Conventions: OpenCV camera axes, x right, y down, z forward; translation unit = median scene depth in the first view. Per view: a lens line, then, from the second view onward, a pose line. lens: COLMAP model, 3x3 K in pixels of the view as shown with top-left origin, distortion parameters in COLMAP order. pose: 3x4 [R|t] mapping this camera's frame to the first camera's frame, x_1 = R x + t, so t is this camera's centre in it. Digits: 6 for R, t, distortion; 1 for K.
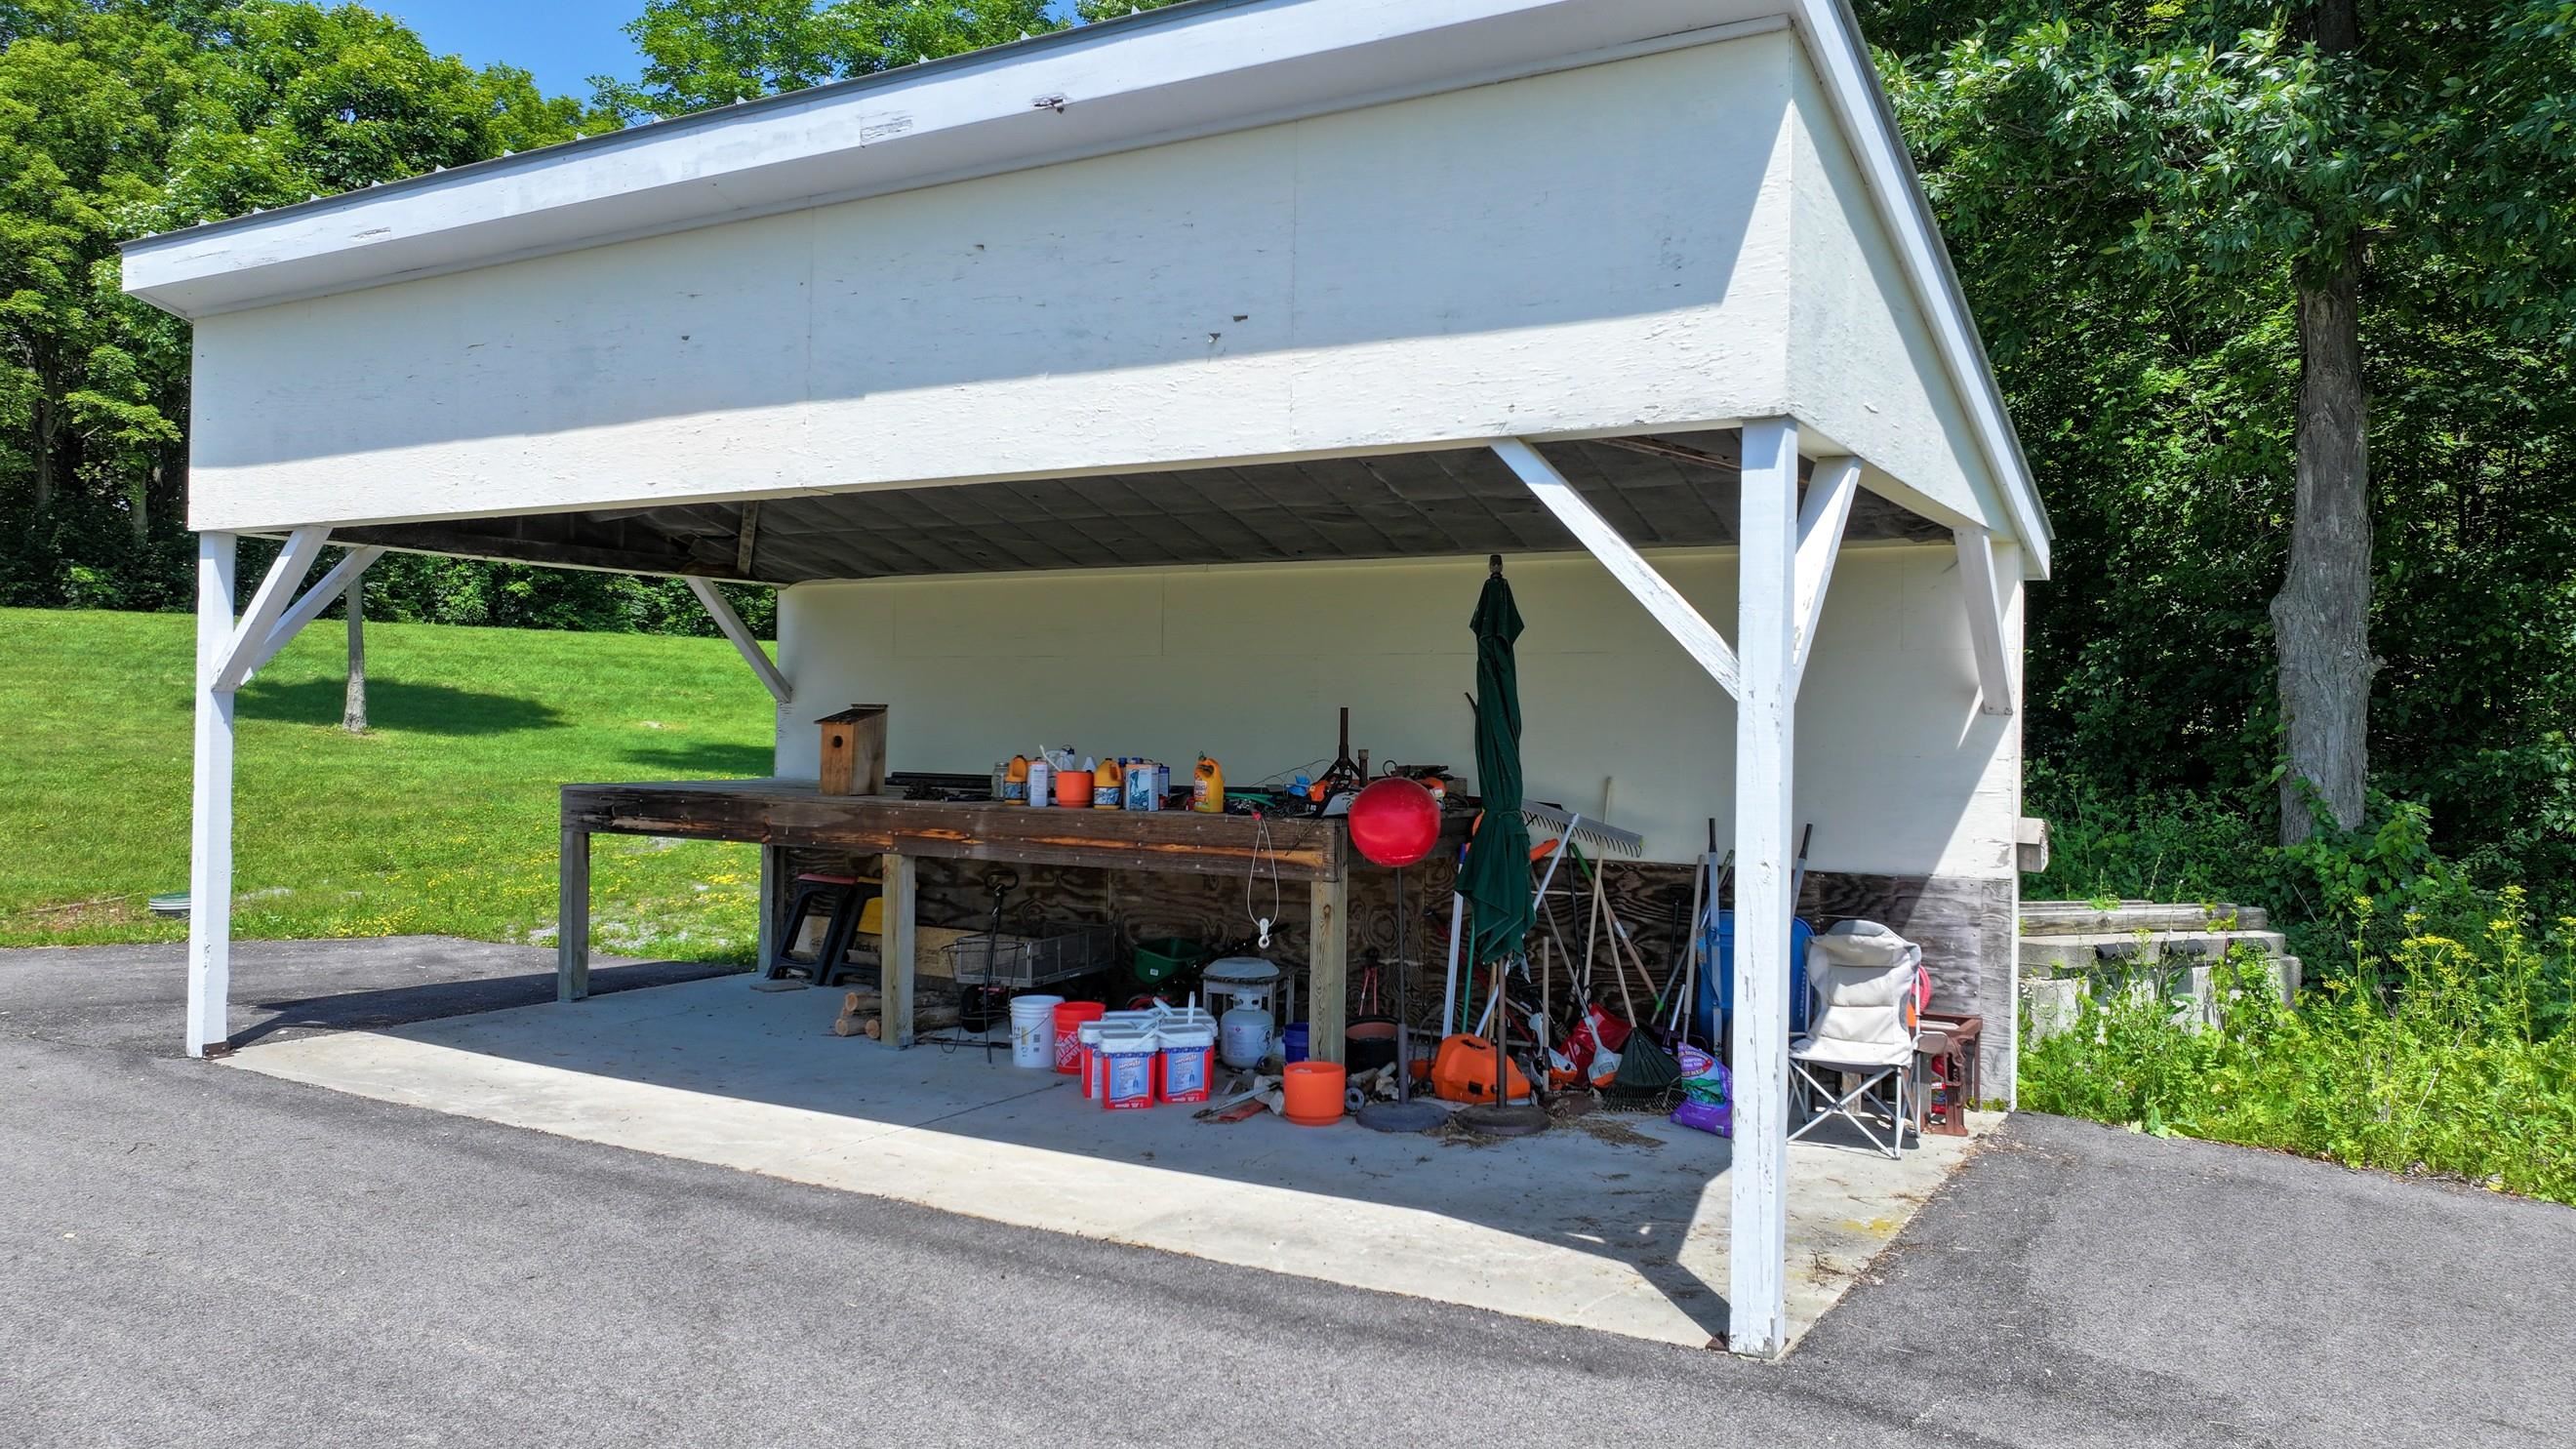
lens RADIAL K [[1802.7, 0, 1288.0], [0, 1802.7, 724.5], [0, 0, 1]] dist [0.001754, 0.000075]
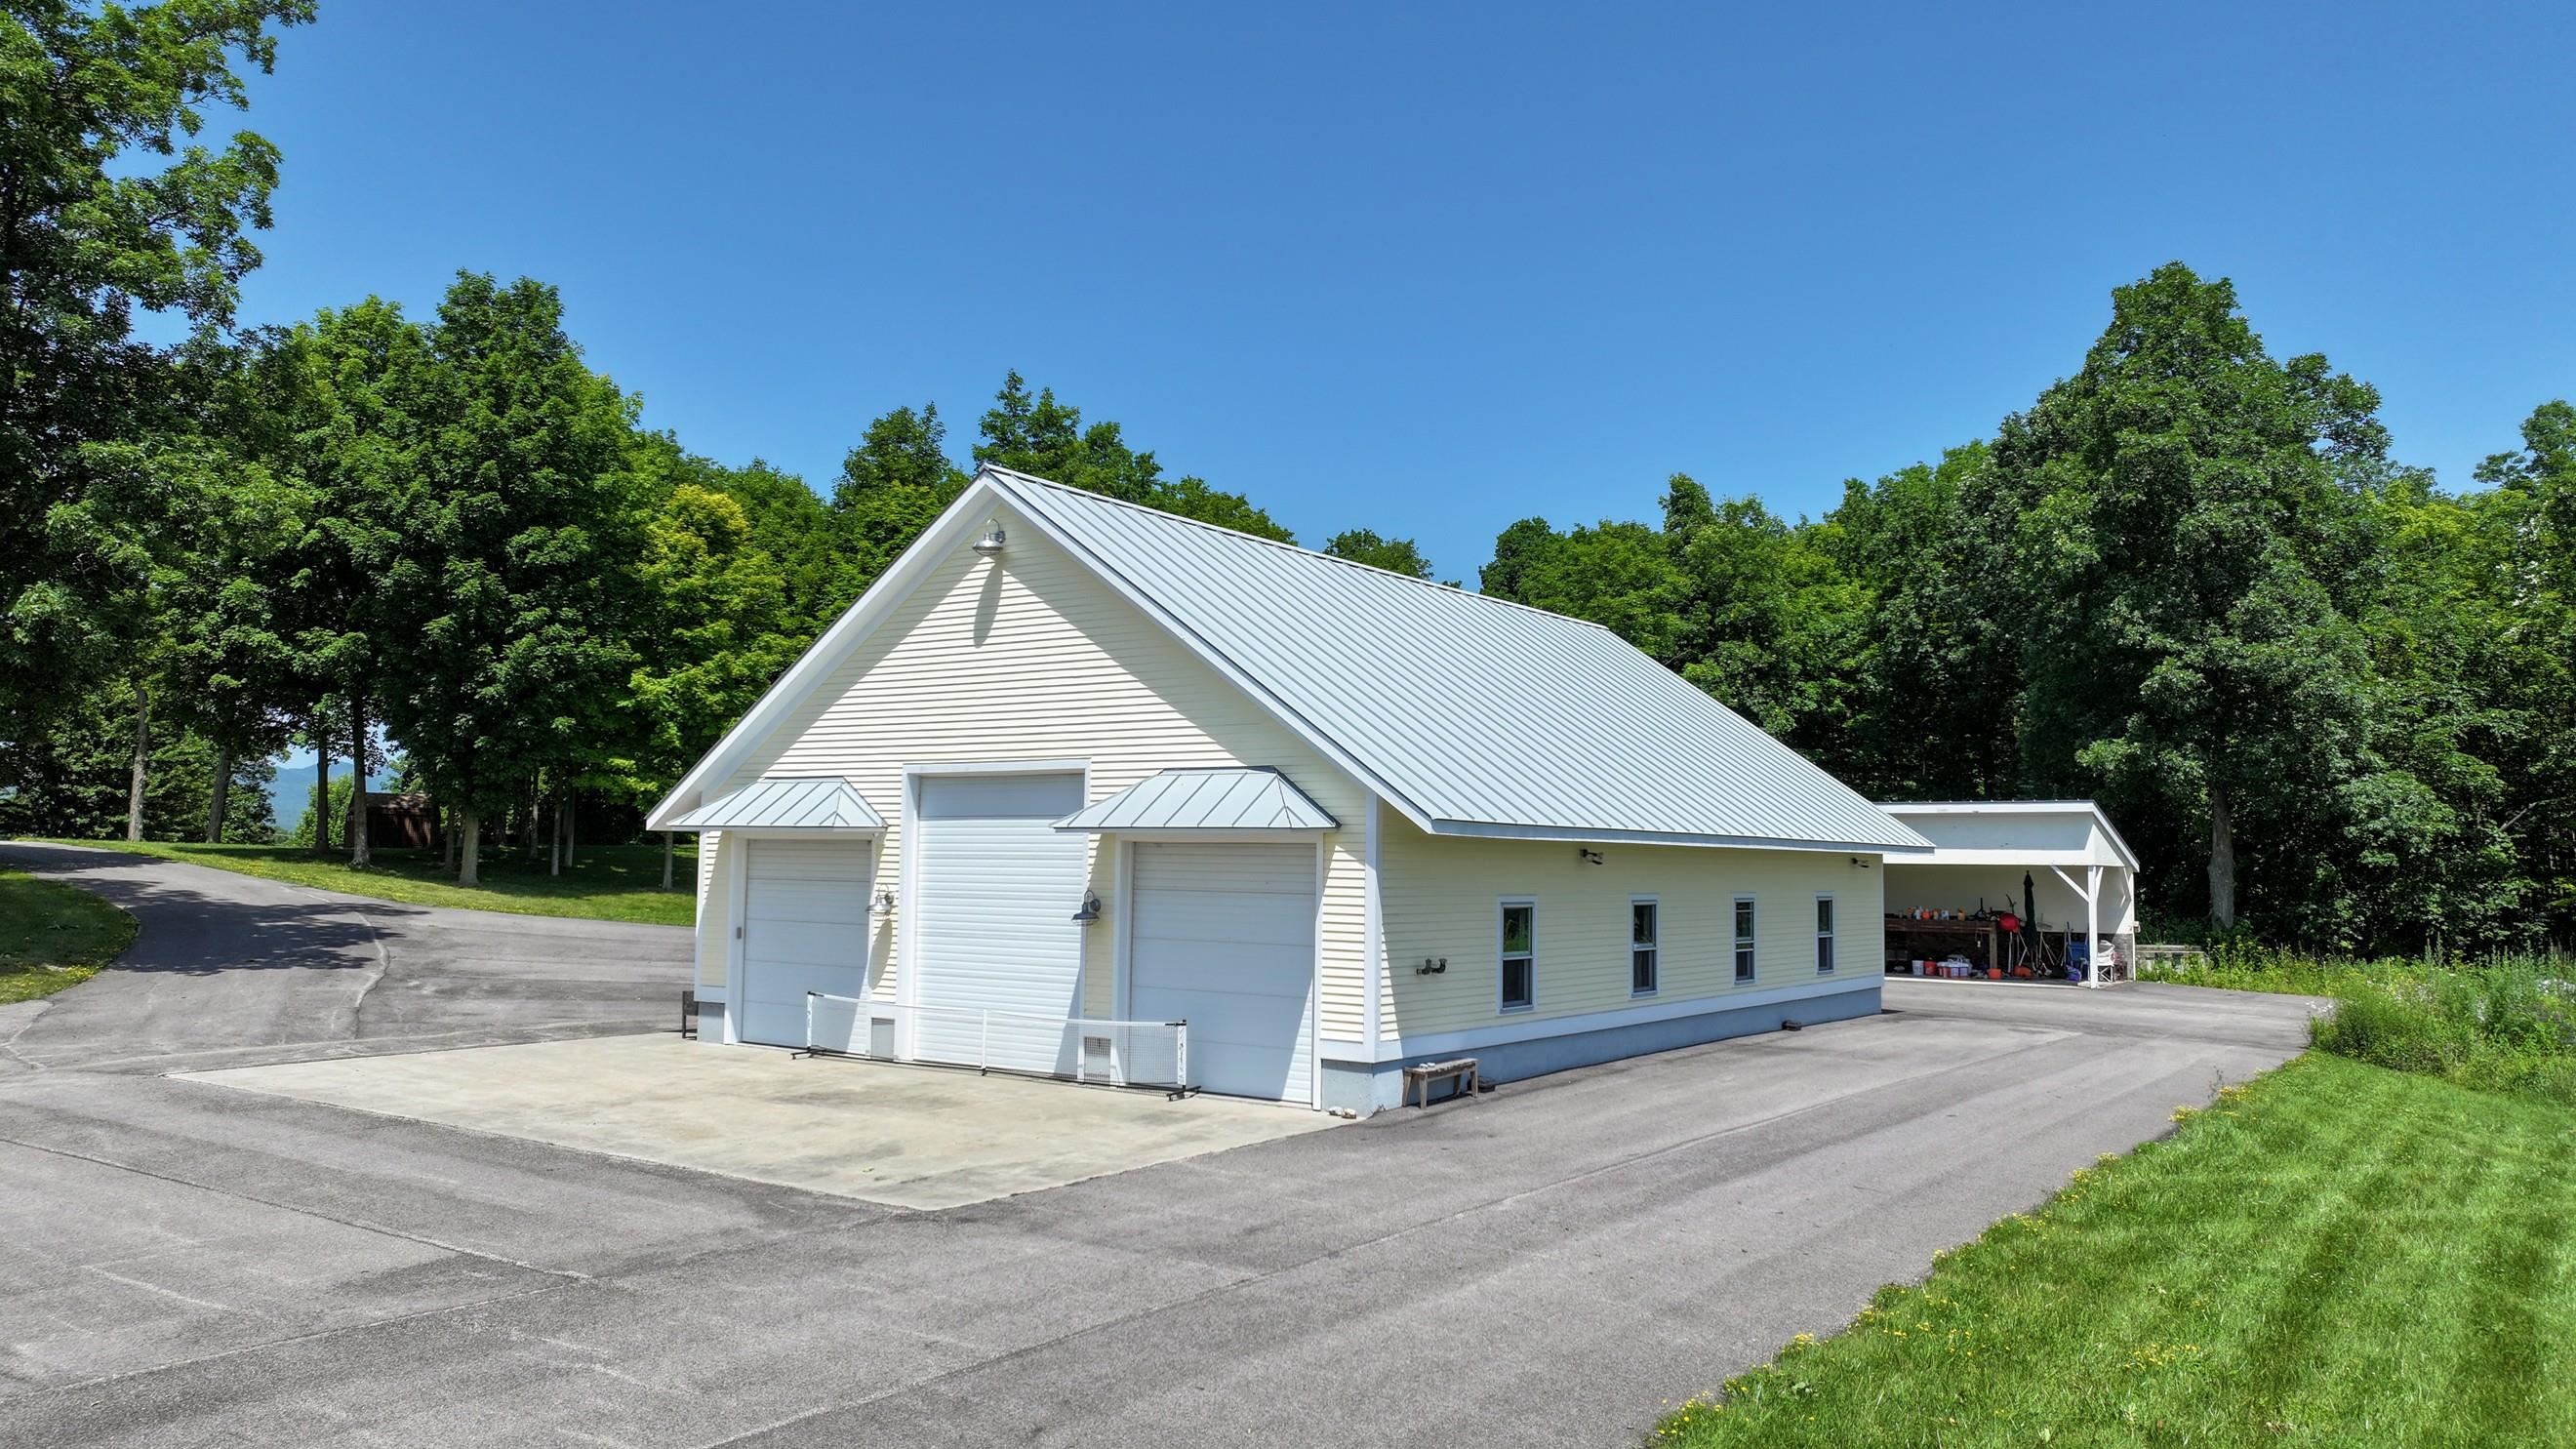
lens RADIAL K [[1802.7, 0, 1288.0], [0, 1802.7, 724.5], [0, 0, 1]] dist [0.001754, 0.000075]
pose [[0.996536, -0.002326, -0.083132, -1.501936], [-0.003561, 0.997499, -0.070591, -0.132473], [0.083088, 0.070642, 0.994035, -4.160417]]
